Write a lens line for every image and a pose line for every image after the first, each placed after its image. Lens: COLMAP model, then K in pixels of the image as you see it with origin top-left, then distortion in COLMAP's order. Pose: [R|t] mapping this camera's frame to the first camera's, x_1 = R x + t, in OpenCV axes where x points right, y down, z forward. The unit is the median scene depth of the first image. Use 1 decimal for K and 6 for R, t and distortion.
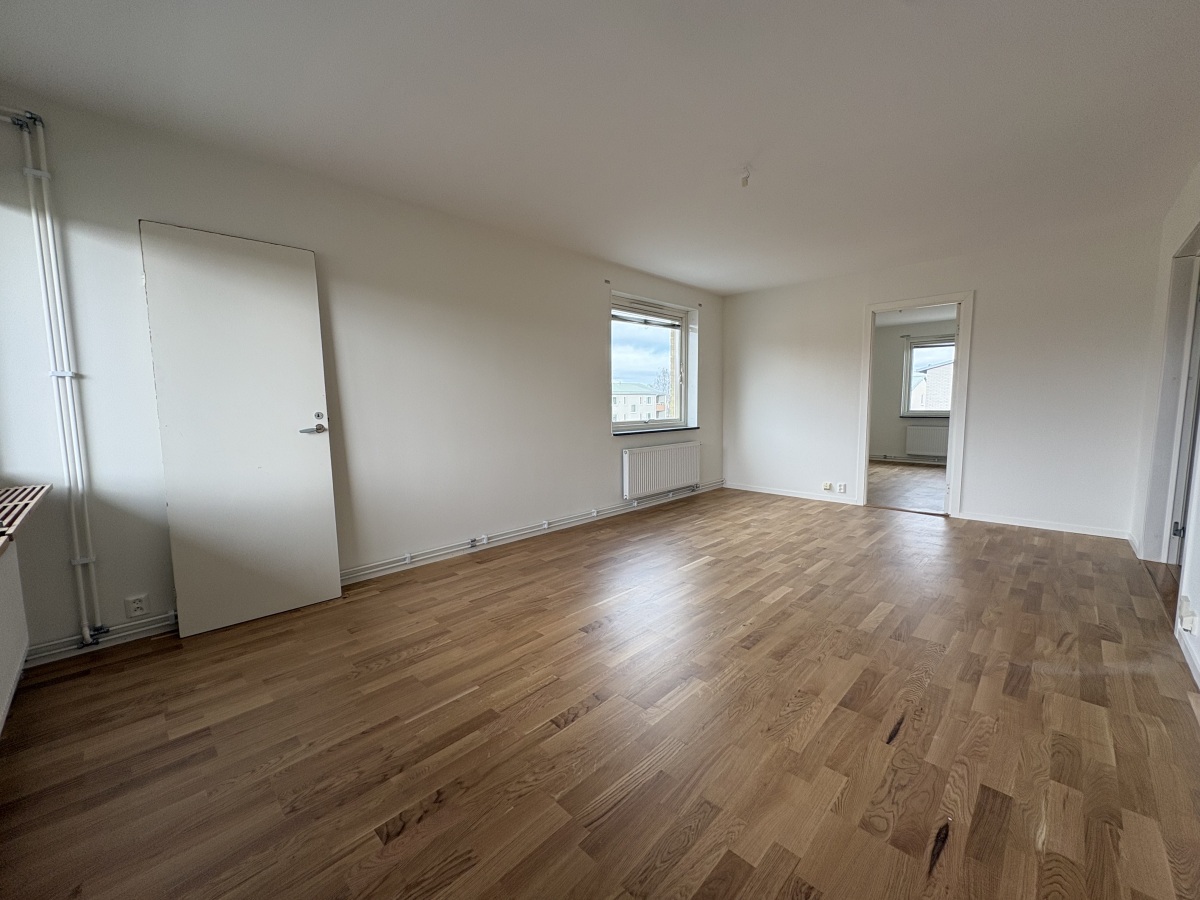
lens RADIAL K [[481.2, 0, 601.6], [0, 481.2, 452.2], [0, 0, 1]] dist [-0.001713, -0.000269]
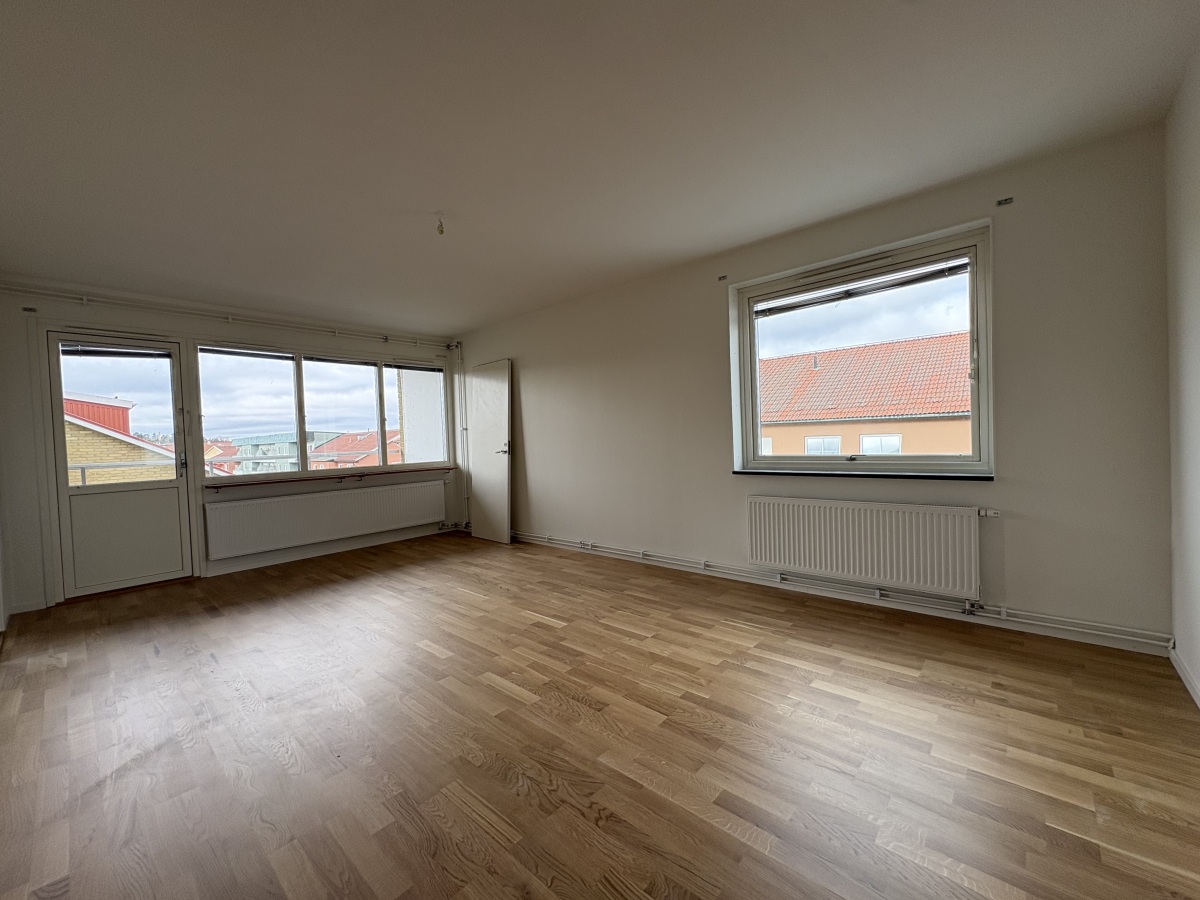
lens RADIAL K [[481.2, 0, 594.8], [0, 481.2, 450.7], [0, 0, 1]] dist [-0.001713, -0.000269]
pose [[0.037825, 0.035941, -0.998638, 0.894426], [-0.067447, 0.997166, 0.033334, -0.093916], [0.997006, 0.066095, 0.040142, 0.866996]]
